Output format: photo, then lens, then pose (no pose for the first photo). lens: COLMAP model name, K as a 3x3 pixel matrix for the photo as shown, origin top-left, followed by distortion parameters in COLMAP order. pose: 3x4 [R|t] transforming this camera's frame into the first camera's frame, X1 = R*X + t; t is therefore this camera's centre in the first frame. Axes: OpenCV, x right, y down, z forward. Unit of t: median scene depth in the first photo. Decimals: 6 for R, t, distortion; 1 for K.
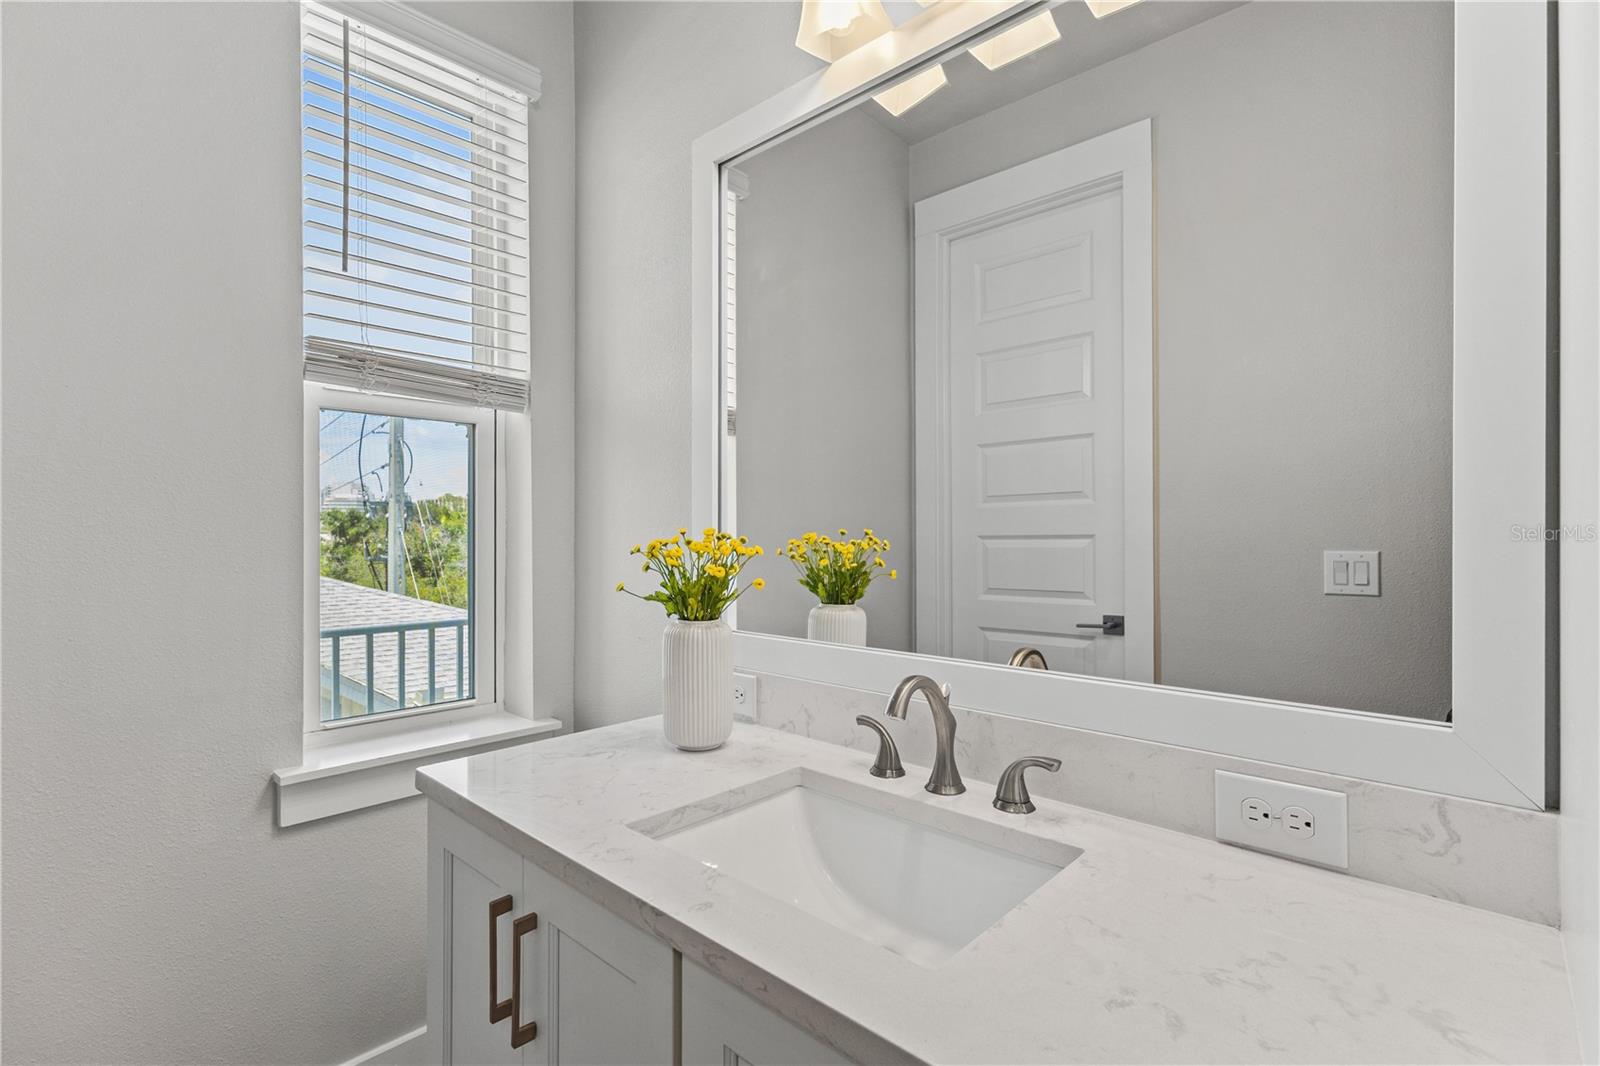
lens RADIAL K [[736.9, 0, 796.9], [0, 736.9, 525.8], [0, 0, 1]] dist [0.002482, 0.001322]
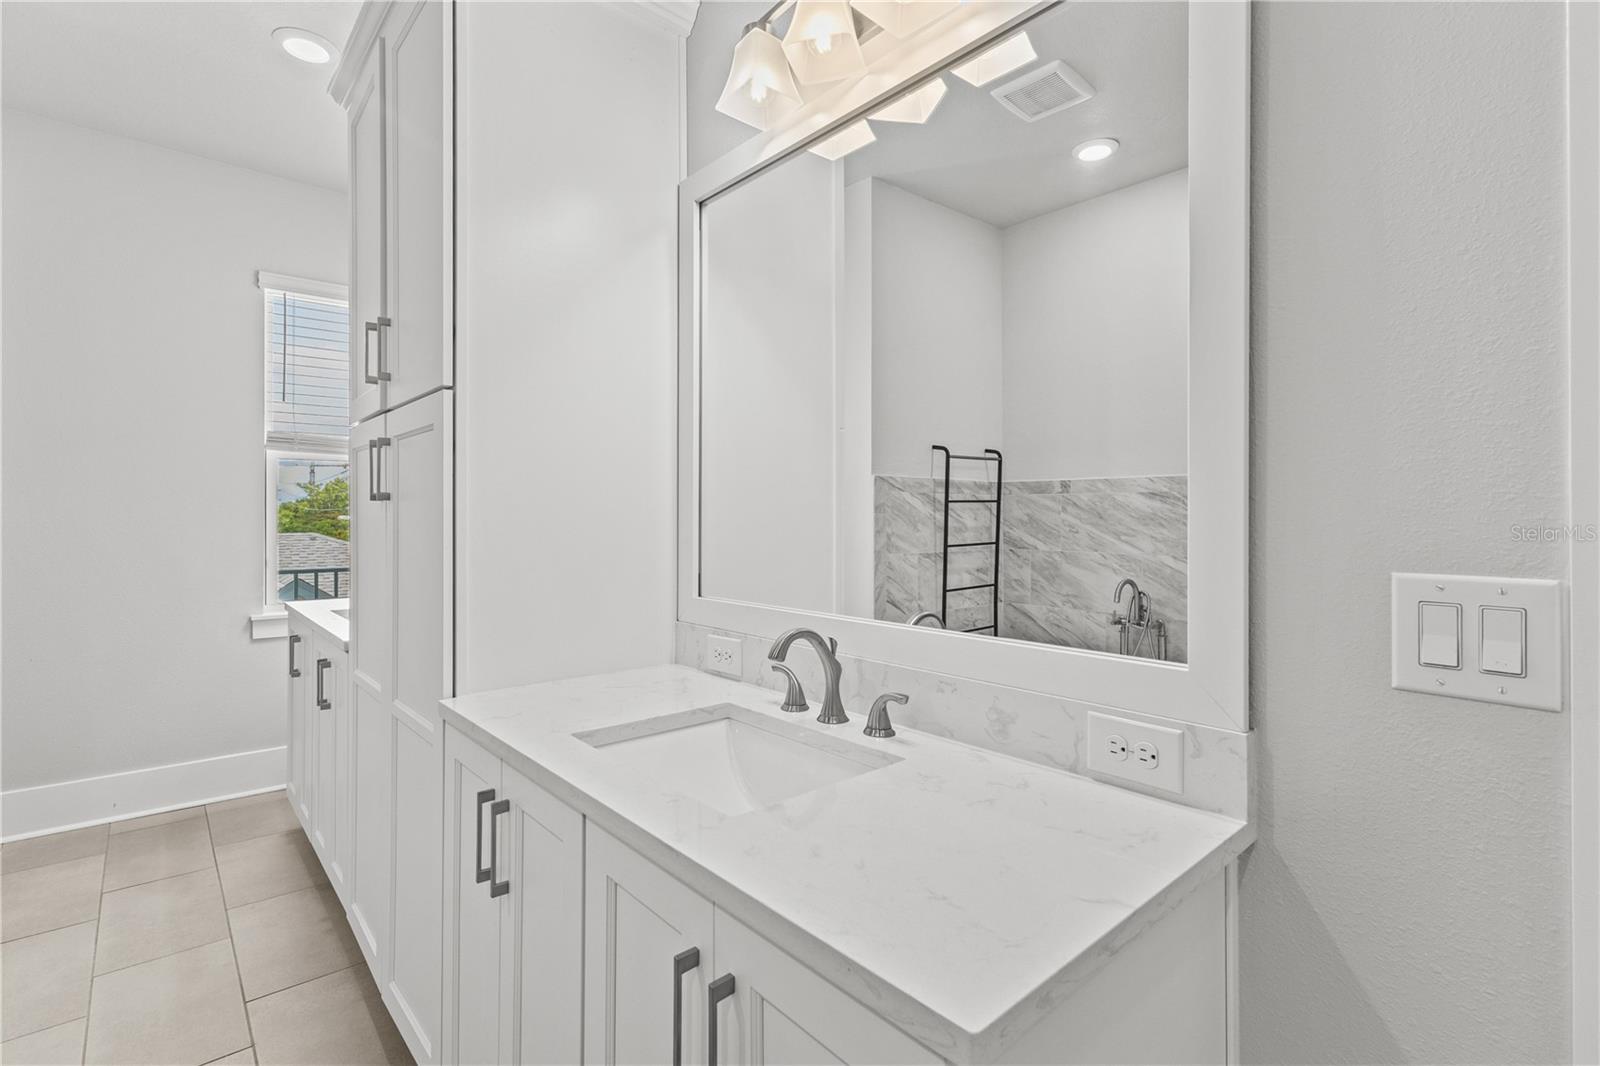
lens RADIAL K [[738.6, 0, 802.9], [0, 738.6, 499.0], [0, 0, 1]] dist [-0.018505, 0.000371]
pose [[0.996025, -0.013321, -0.088077, 0.265254], [0.012053, 0.999816, -0.014914, 0.002121], [0.088260, 0.013793, 0.996002, -0.248287]]
